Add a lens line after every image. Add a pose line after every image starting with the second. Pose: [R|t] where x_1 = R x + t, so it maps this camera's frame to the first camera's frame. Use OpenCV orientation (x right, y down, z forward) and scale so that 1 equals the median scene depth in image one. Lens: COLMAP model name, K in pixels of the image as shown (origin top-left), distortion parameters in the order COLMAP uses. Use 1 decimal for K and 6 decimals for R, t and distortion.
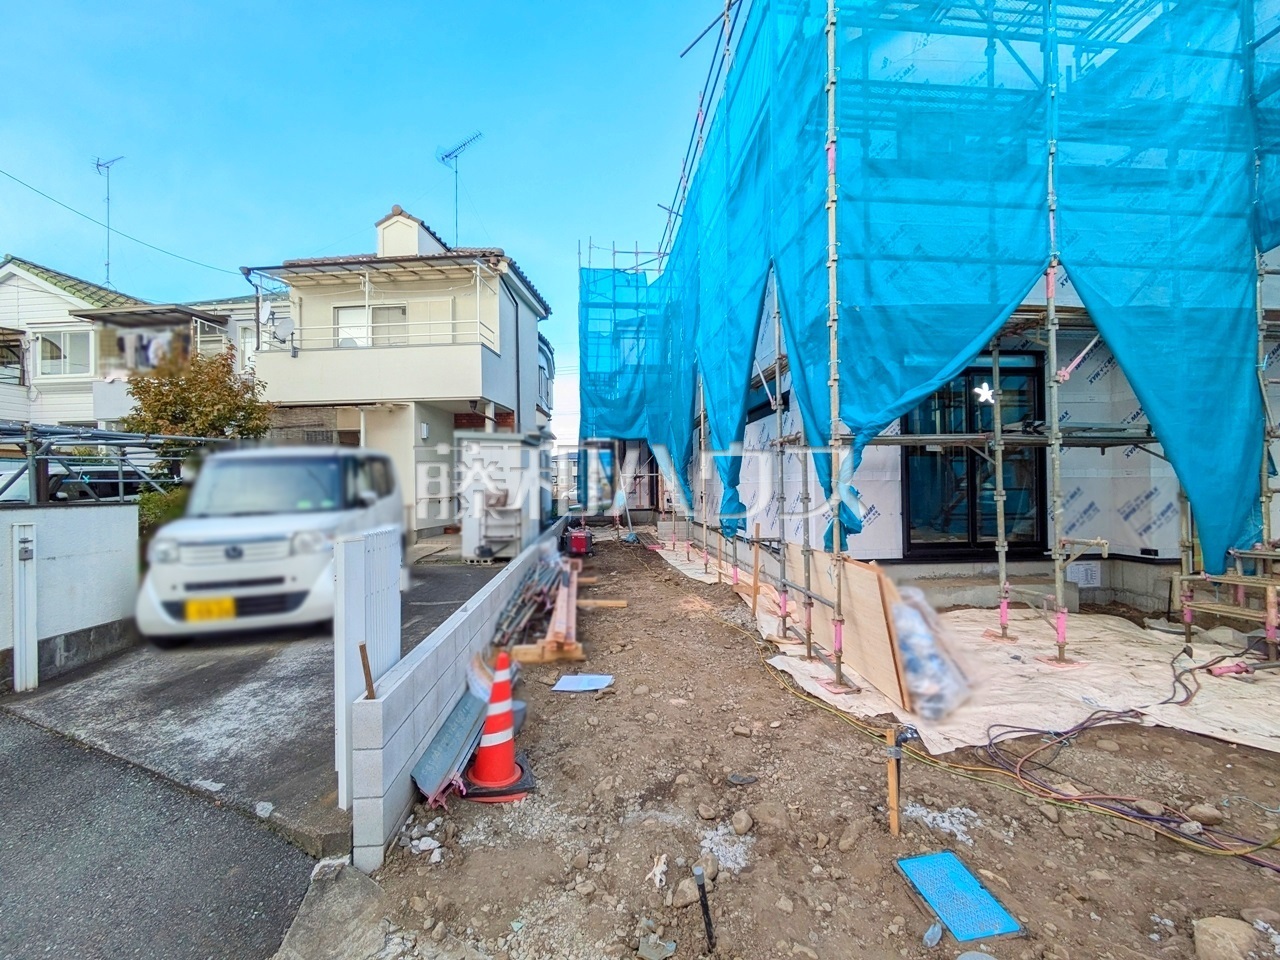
lens RADIAL K [[545.6, 0, 636.9], [0, 545.6, 478.5], [0, 0, 1]] dist [0.001579, 0.000016]
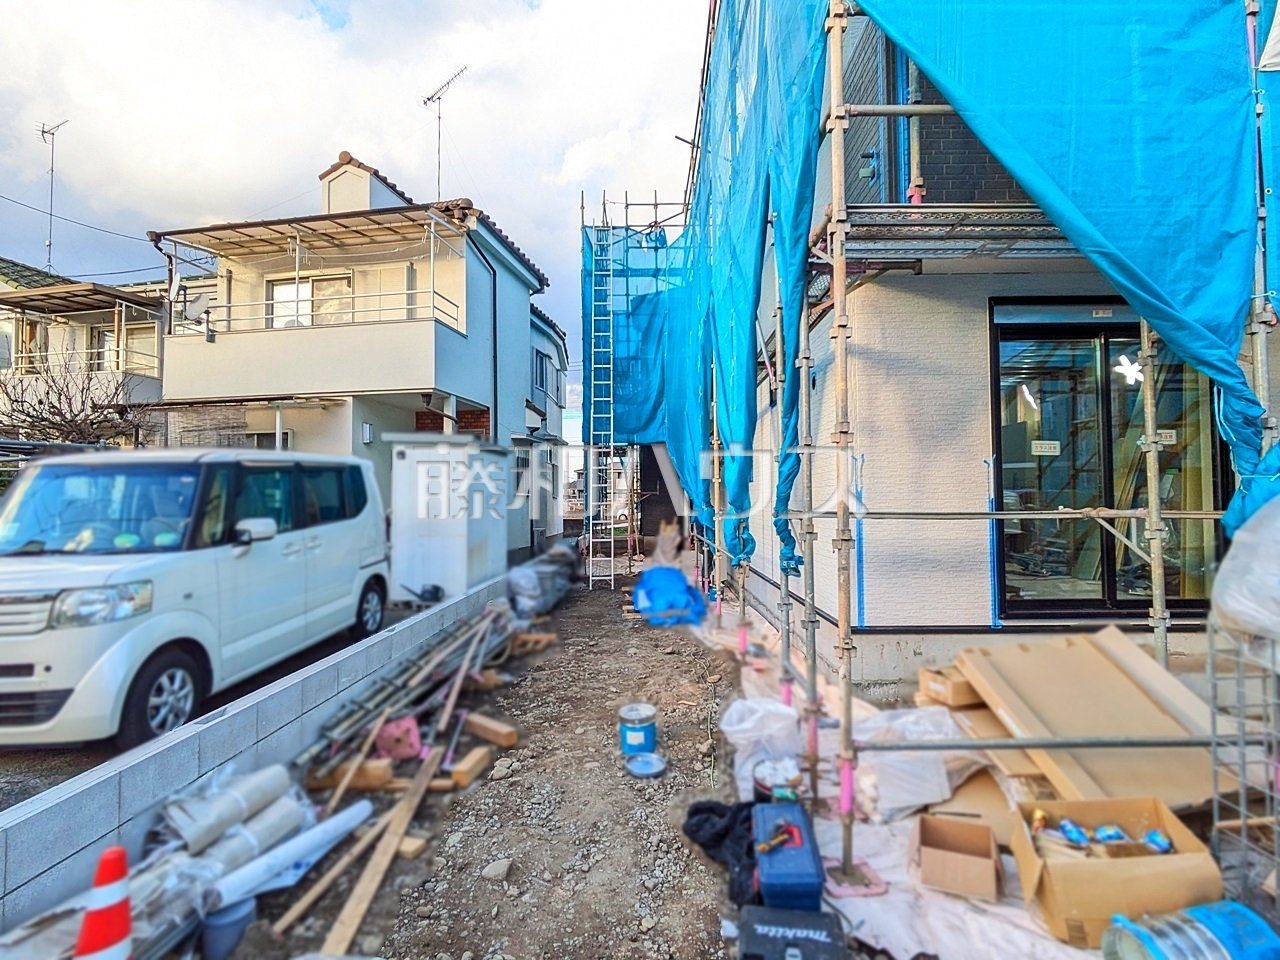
lens RADIAL K [[646.2, 0, 640.0], [0, 646.2, 480.0], [0, 0, 1]] dist [-0.000684, -0.000138]
pose [[0.996132, -0.000159, -0.087867, 0.074974], [-0.001629, 0.999793, -0.020269, -0.002633], [0.087852, 0.020334, 0.995926, 0.111414]]
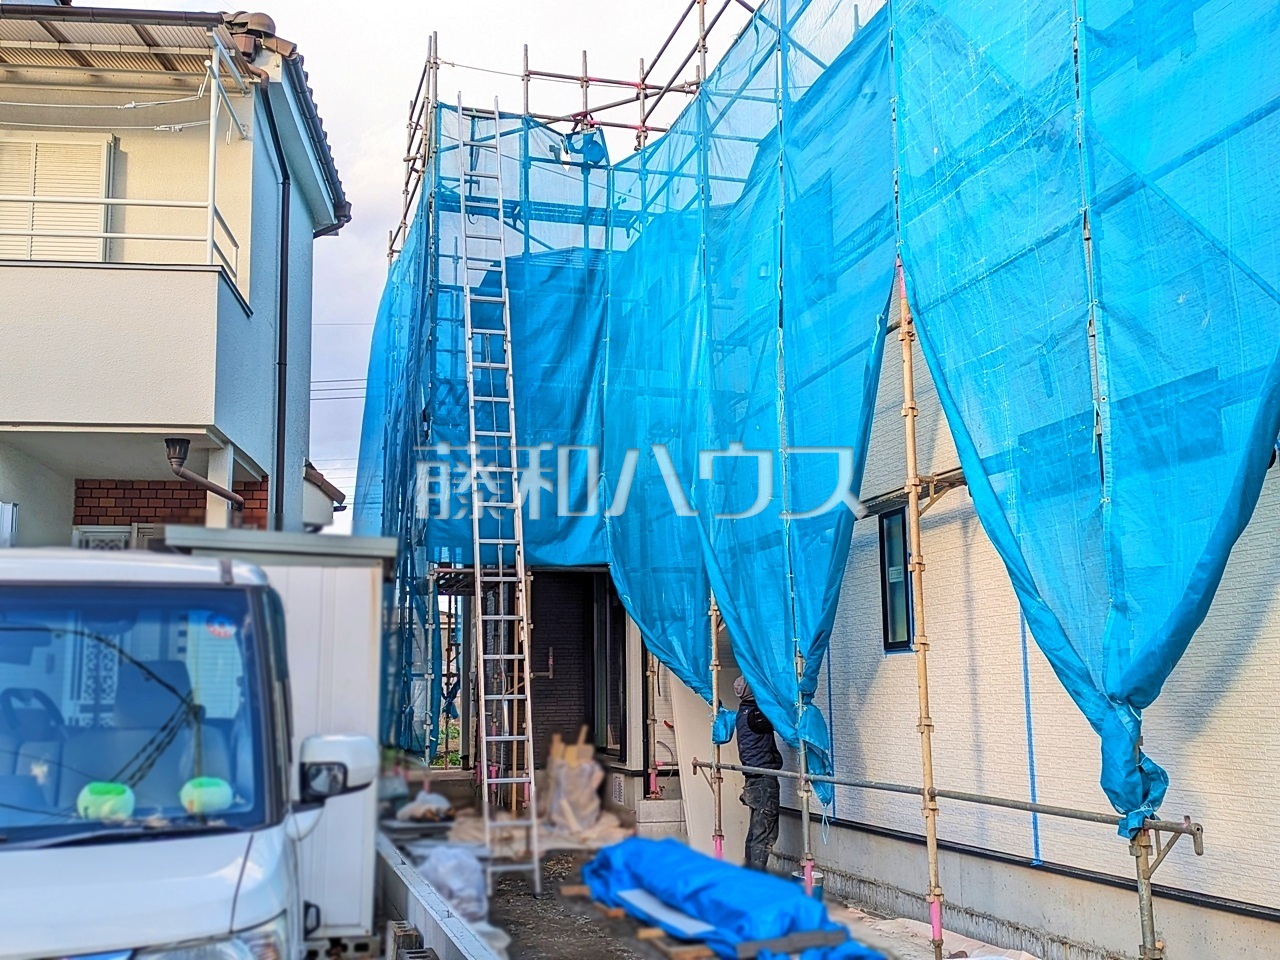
lens RADIAL K [[1345.9, 0, 640.0], [0, 1345.9, 480.0], [0, 0, 1]] dist [0.089540, -0.010727]
pose [[0.982986, 0.032216, 0.180834, -0.160936], [-0.005606, 0.989302, -0.145776, 0.000840], [-0.183596, 0.142282, 0.972650, 0.141988]]
